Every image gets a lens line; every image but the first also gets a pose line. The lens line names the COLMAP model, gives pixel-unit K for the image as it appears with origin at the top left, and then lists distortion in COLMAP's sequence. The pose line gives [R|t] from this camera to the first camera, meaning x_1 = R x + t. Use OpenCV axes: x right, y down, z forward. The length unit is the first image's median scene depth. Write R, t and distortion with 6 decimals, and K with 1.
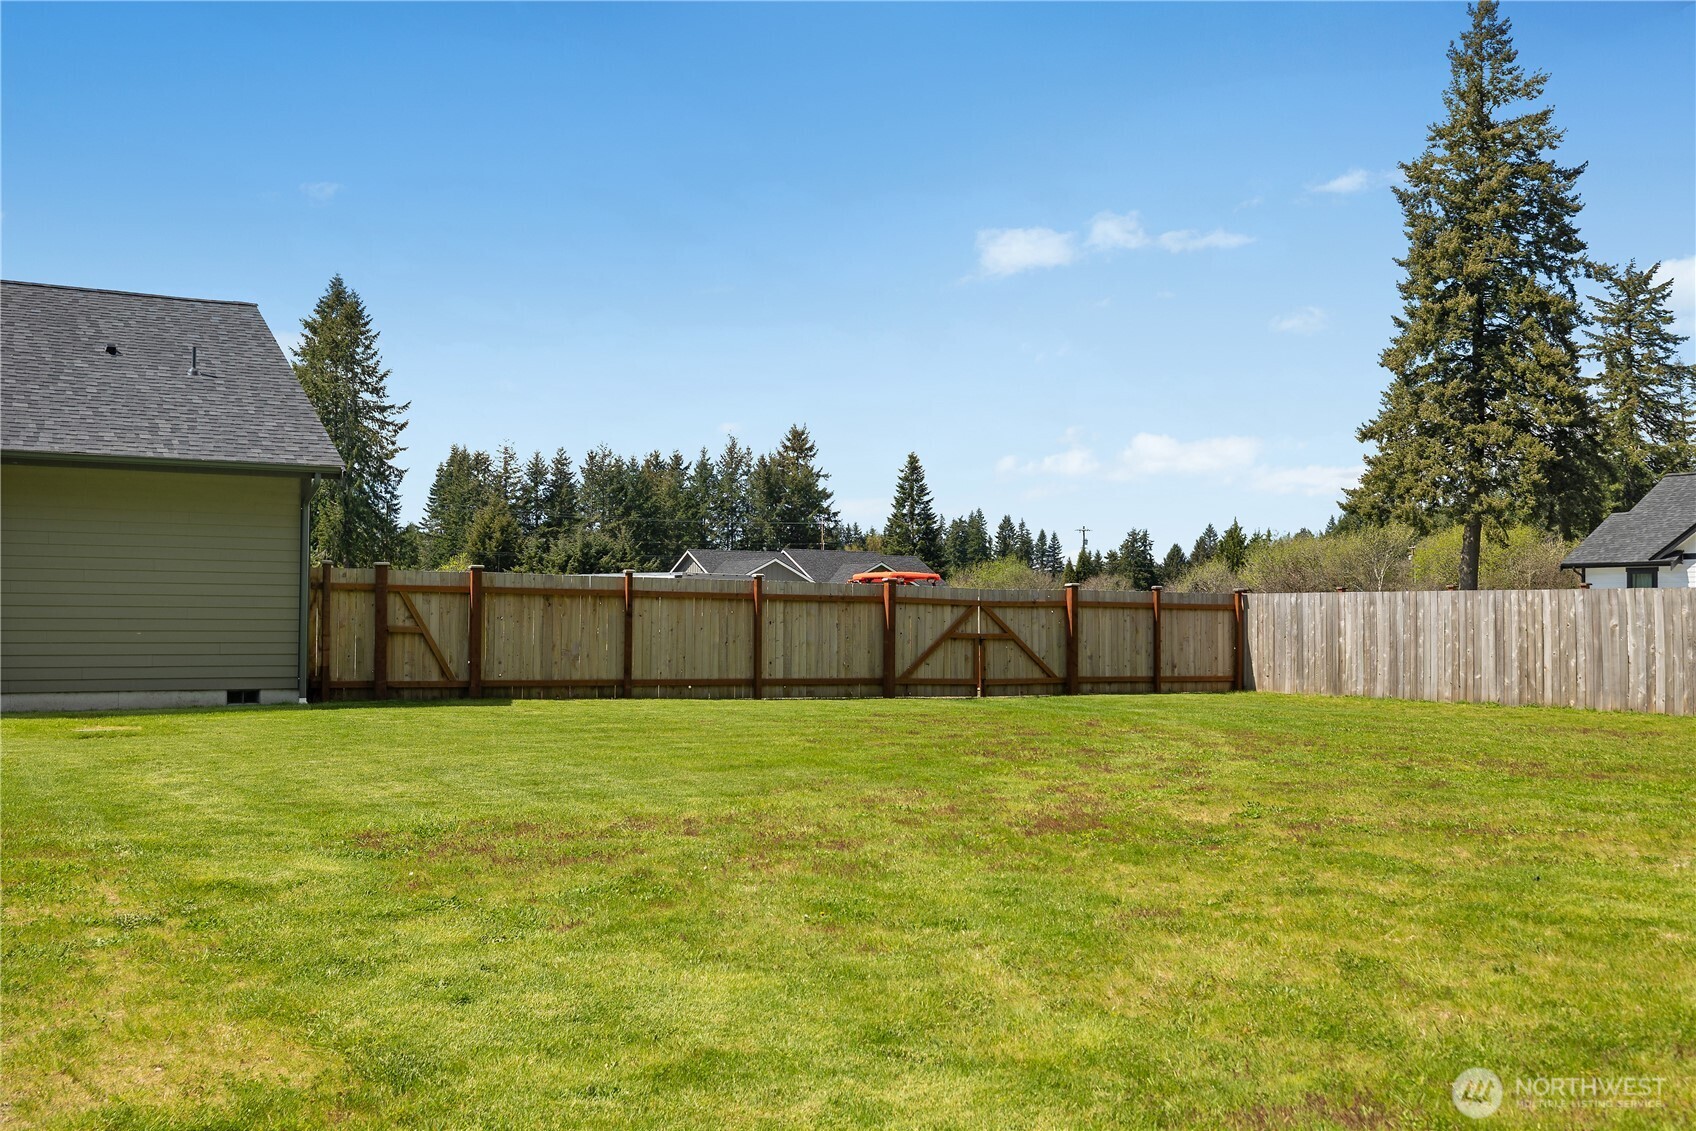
lens RADIAL K [[1707.1, 0, 847.4], [0, 1707.1, 565.7], [0, 0, 1]] dist [0.008628, 0.000000]
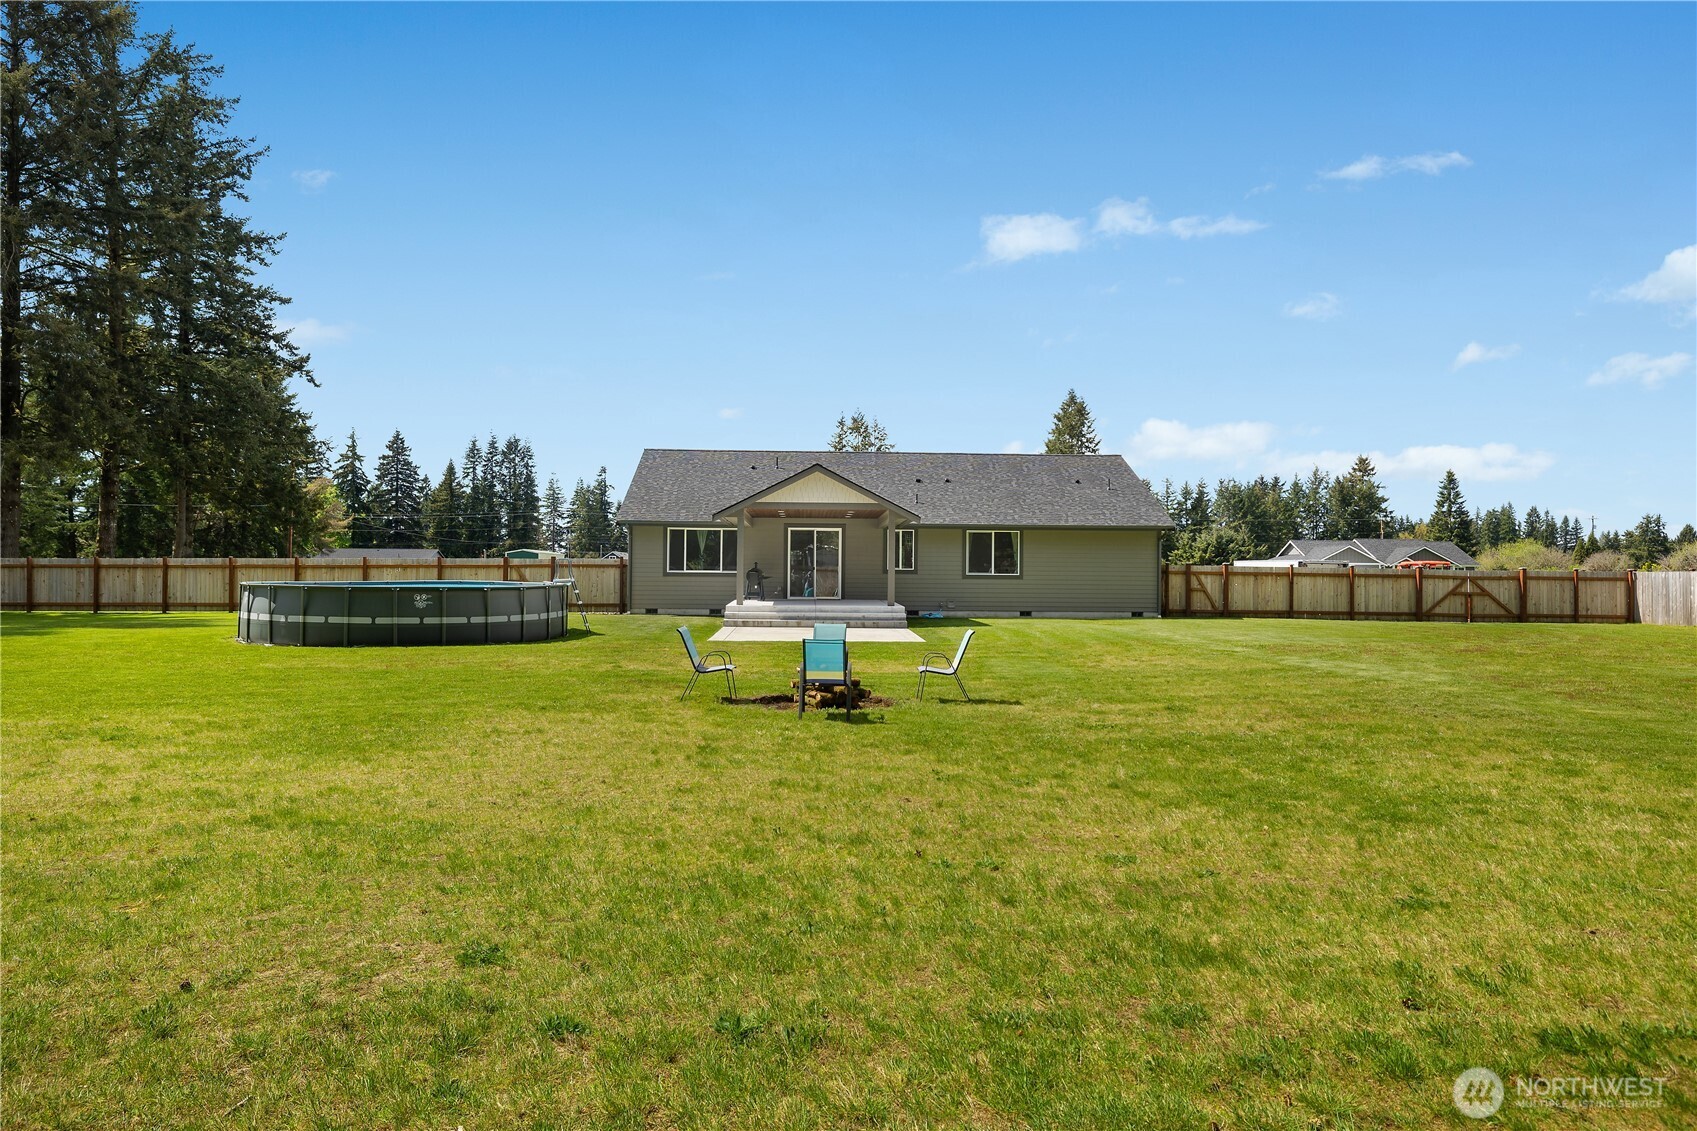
lens RADIAL K [[1061.9, 0, 842.7], [0, 1061.9, 559.6], [0, 0, 1]] dist [0.007275, -0.000455]
pose [[0.885351, -0.008319, -0.464848, 0.004358], [0.013238, 0.999886, 0.007319, -0.017656], [0.464734, -0.012633, 0.885360, -0.459056]]
